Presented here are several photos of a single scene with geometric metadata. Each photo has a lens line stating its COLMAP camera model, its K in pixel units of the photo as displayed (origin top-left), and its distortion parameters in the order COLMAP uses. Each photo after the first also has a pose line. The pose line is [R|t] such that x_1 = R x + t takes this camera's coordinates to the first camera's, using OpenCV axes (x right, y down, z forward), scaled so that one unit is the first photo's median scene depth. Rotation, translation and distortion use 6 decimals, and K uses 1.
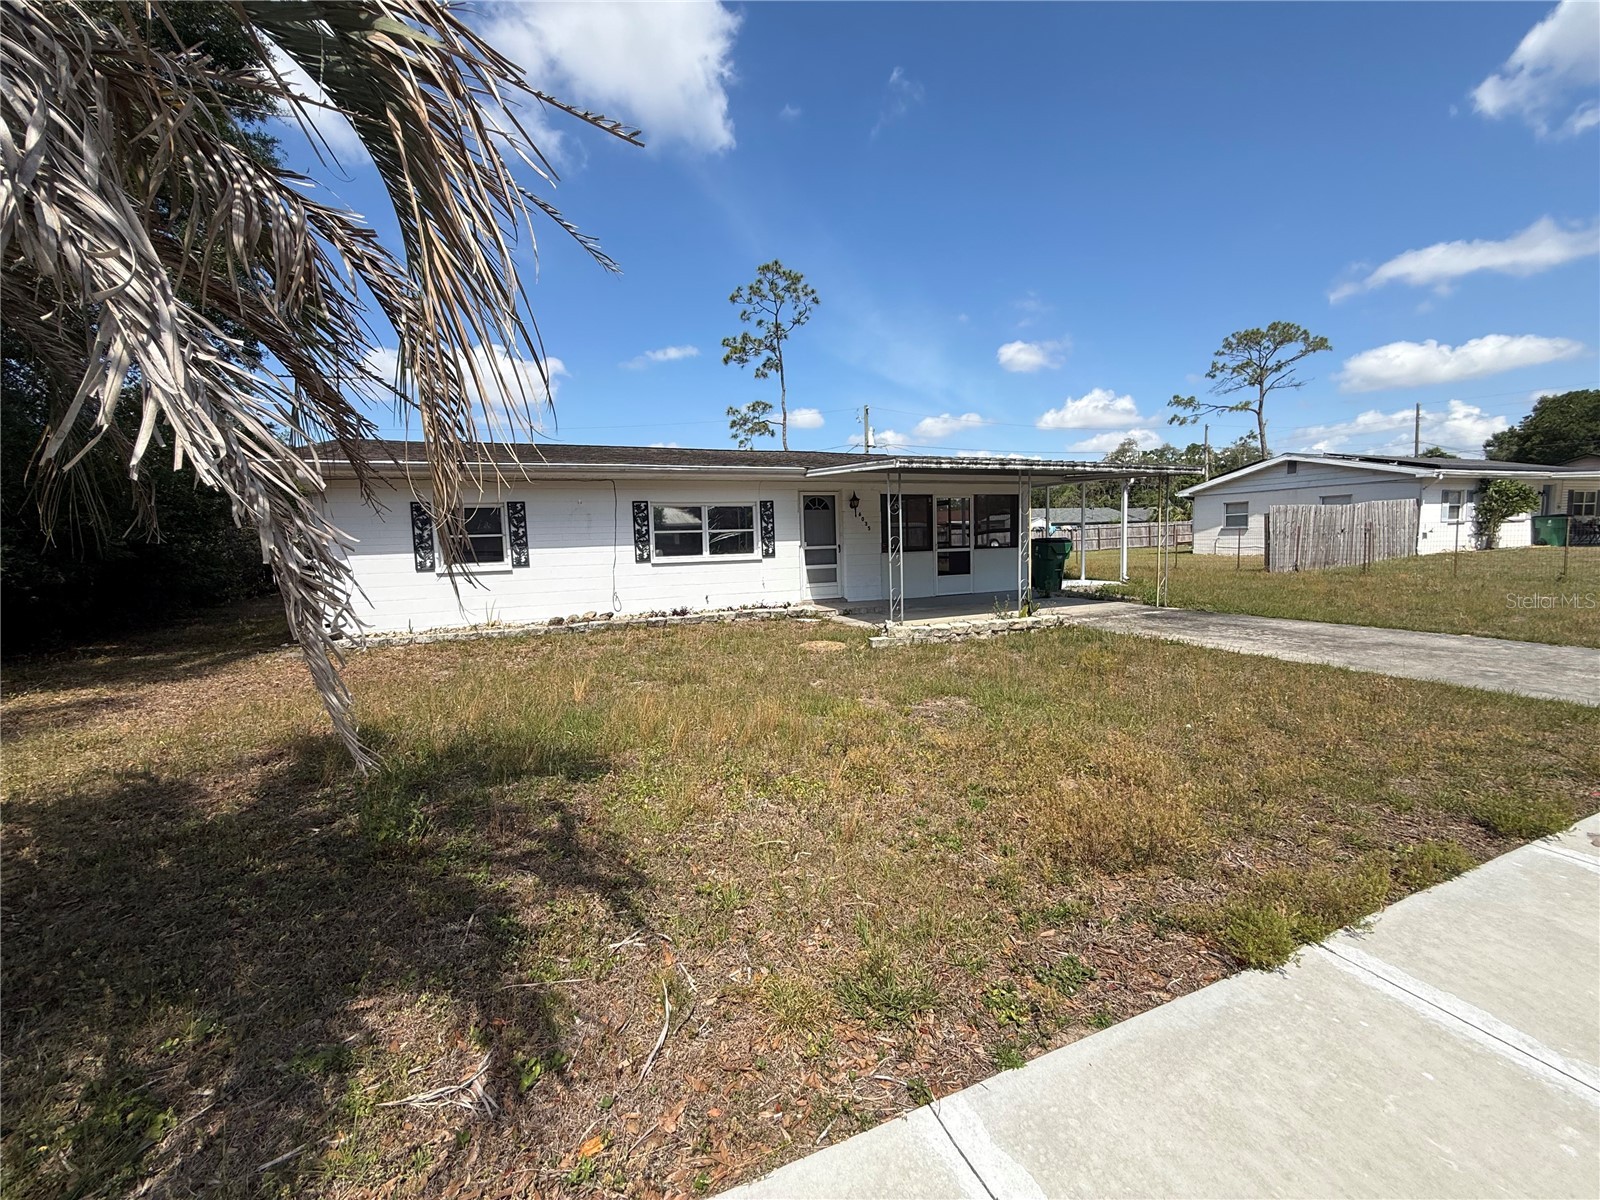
lens RADIAL K [[645.5, 0, 804.6], [0, 645.5, 595.2], [0, 0, 1]] dist [0.002883, 0.000212]
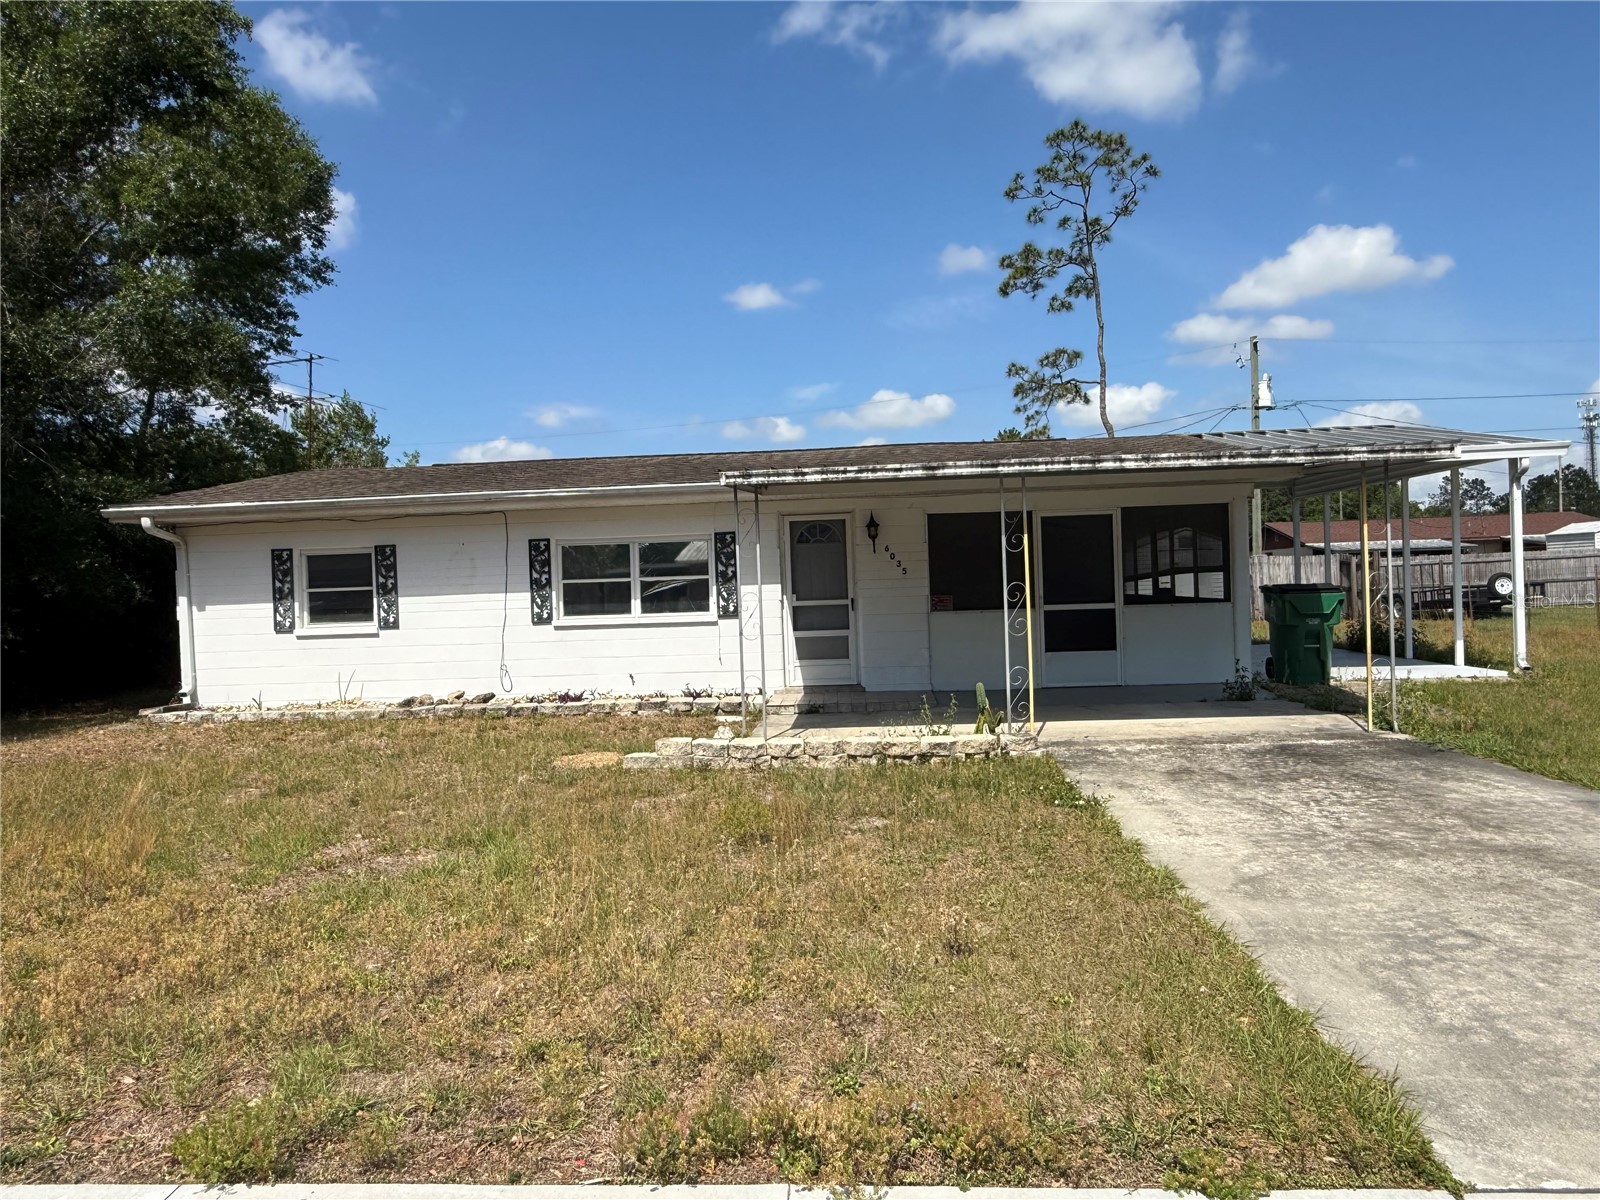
lens RADIAL K [[1046.4, 0, 799.2], [0, 1046.4, 597.2], [0, 0, 1]] dist [-0.007345, -0.001992]
pose [[0.889893, 0.003080, -0.456159, 0.469282], [-0.030528, 0.998137, -0.052817, -0.024974], [0.455147, 0.060927, 0.888329, 0.089453]]
